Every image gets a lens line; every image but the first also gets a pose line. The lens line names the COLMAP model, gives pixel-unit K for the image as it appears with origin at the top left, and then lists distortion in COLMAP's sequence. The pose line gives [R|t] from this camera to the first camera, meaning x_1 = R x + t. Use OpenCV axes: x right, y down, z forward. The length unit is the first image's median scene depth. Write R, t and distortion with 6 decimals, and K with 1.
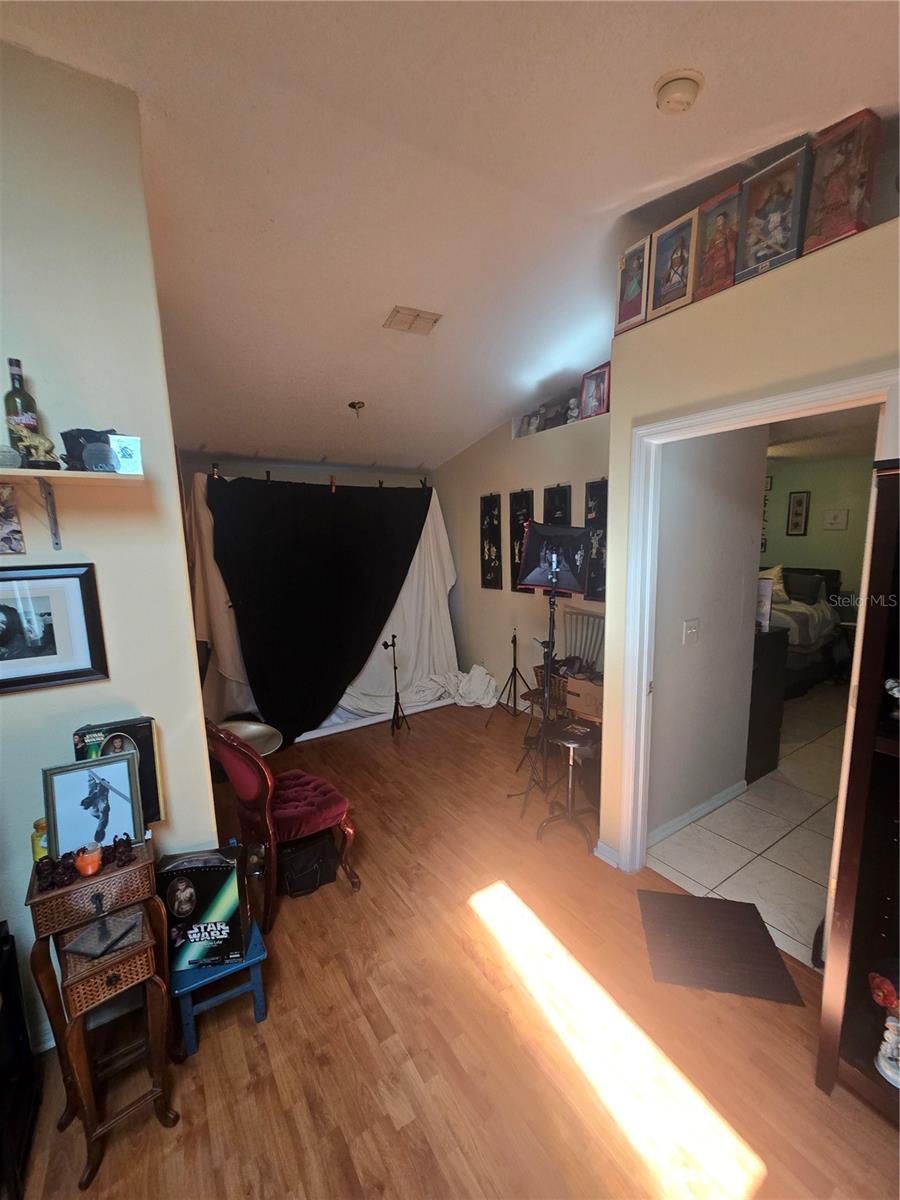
lens RADIAL K [[494.3, 0, 453.8], [0, 494.3, 614.5], [0, 0, 1]] dist [-0.005250, 0.002328]
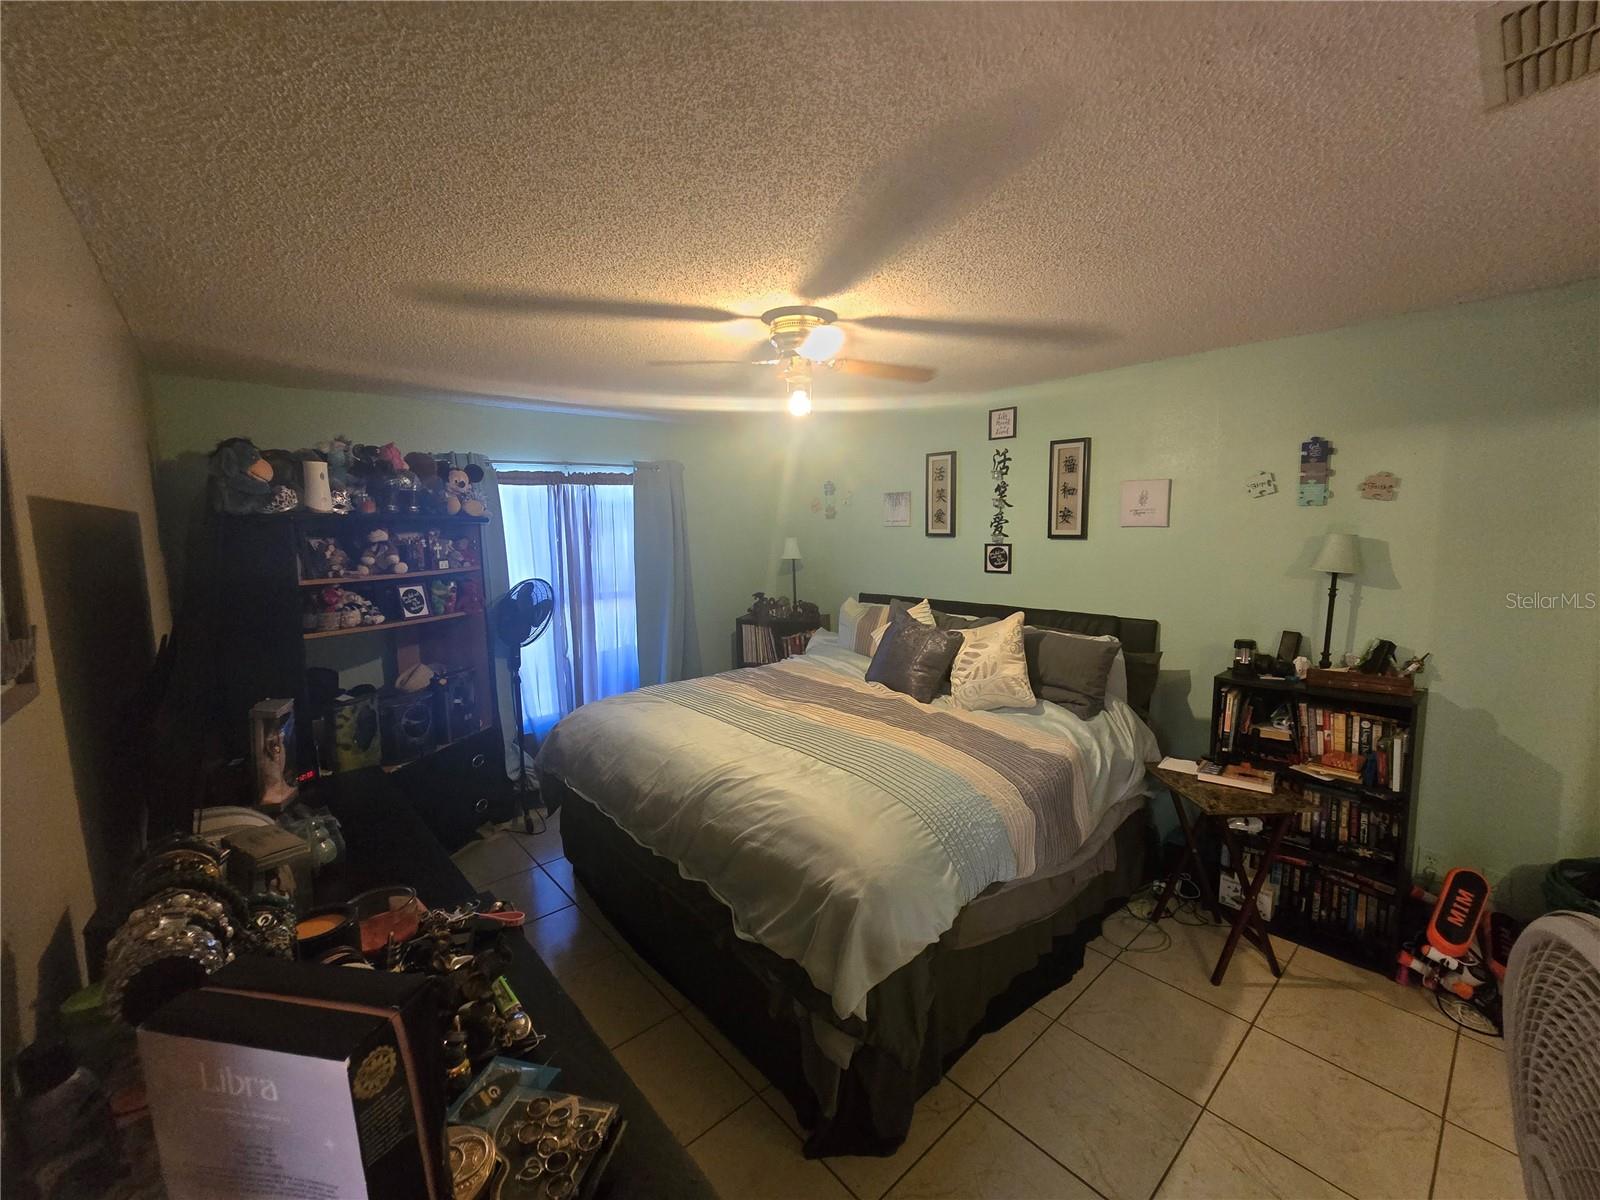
lens RADIAL K [[659.1, 0, 810.5], [0, 659.1, 604.7], [0, 0, 1]] dist [-0.005250, 0.002328]
pose [[0.991042, -0.012804, 0.132936, 0.554478], [0.018563, 0.998938, -0.042174, -0.115121], [-0.132255, 0.044264, 0.990227, 0.644866]]
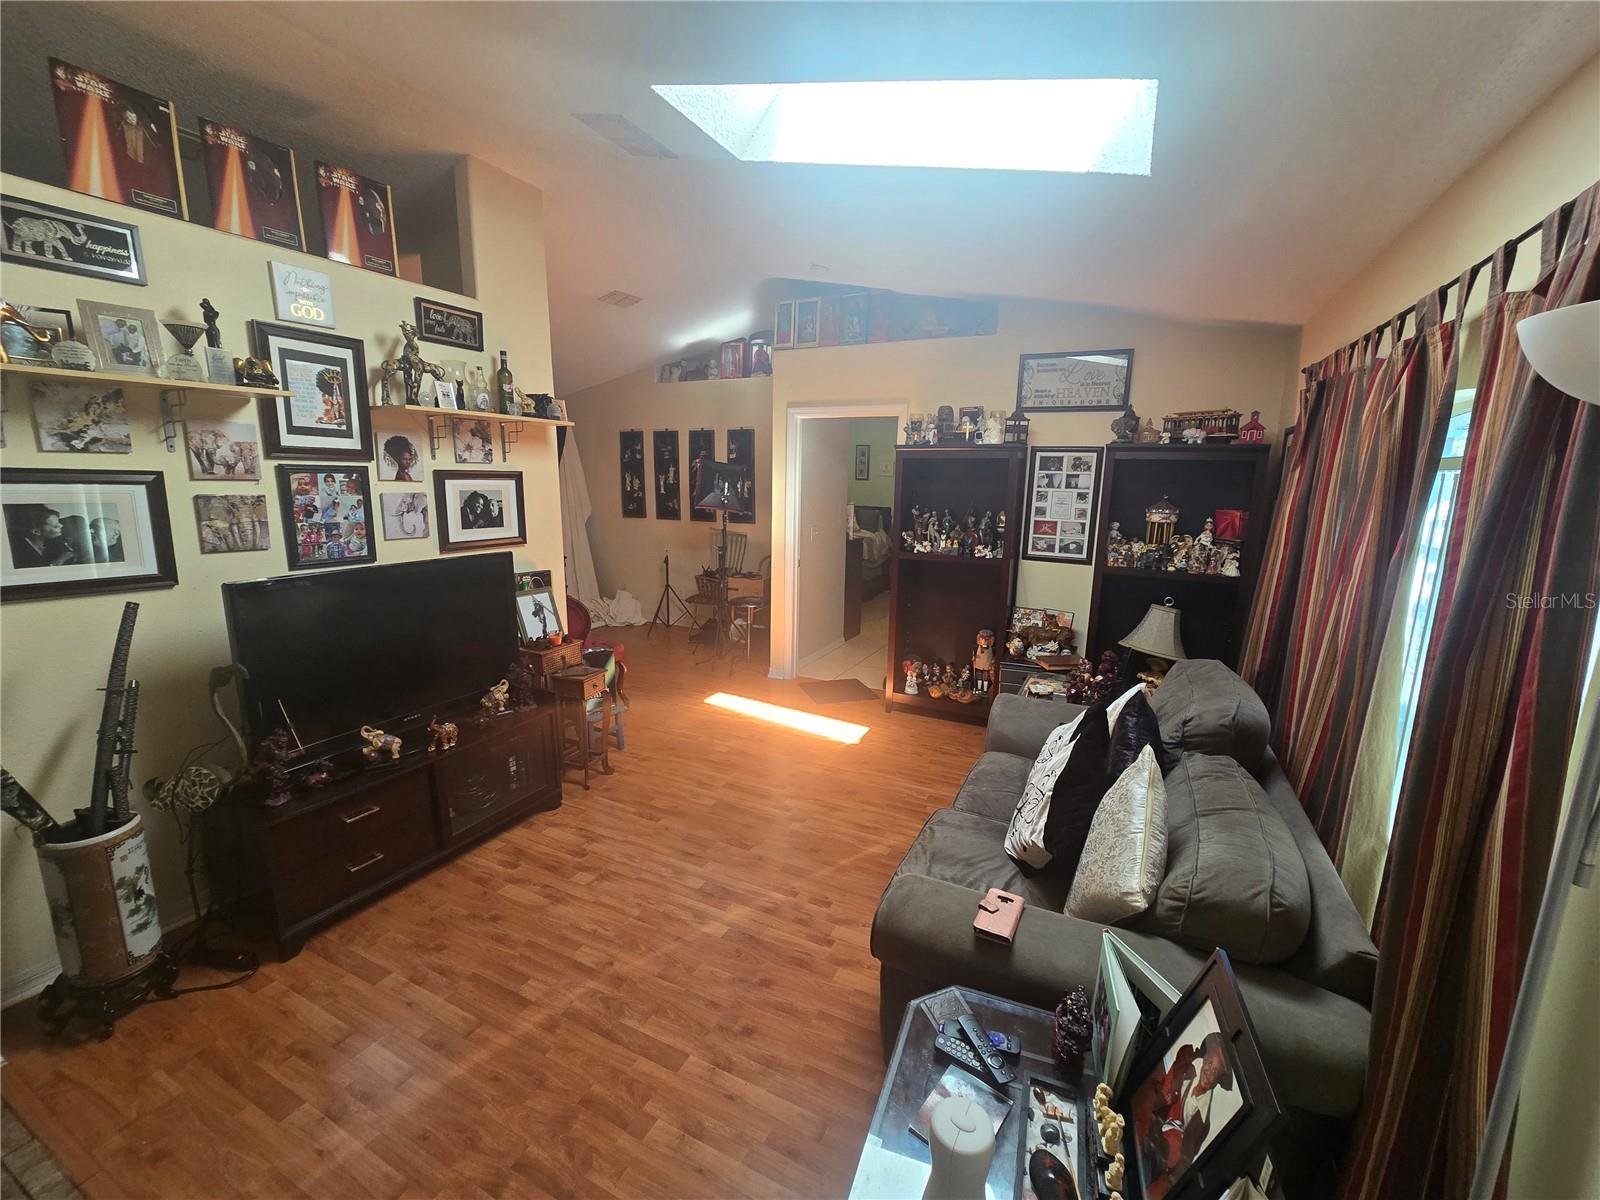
lens RADIAL K [[659.1, 0, 811.8], [0, 659.1, 603.0], [0, 0, 1]] dist [-0.005250, 0.002328]
pose [[0.859059, -0.056480, 0.508752, -0.407067], [0.040791, 0.998287, 0.041948, 0.109324], [-0.510249, -0.015283, 0.859891, -0.540739]]
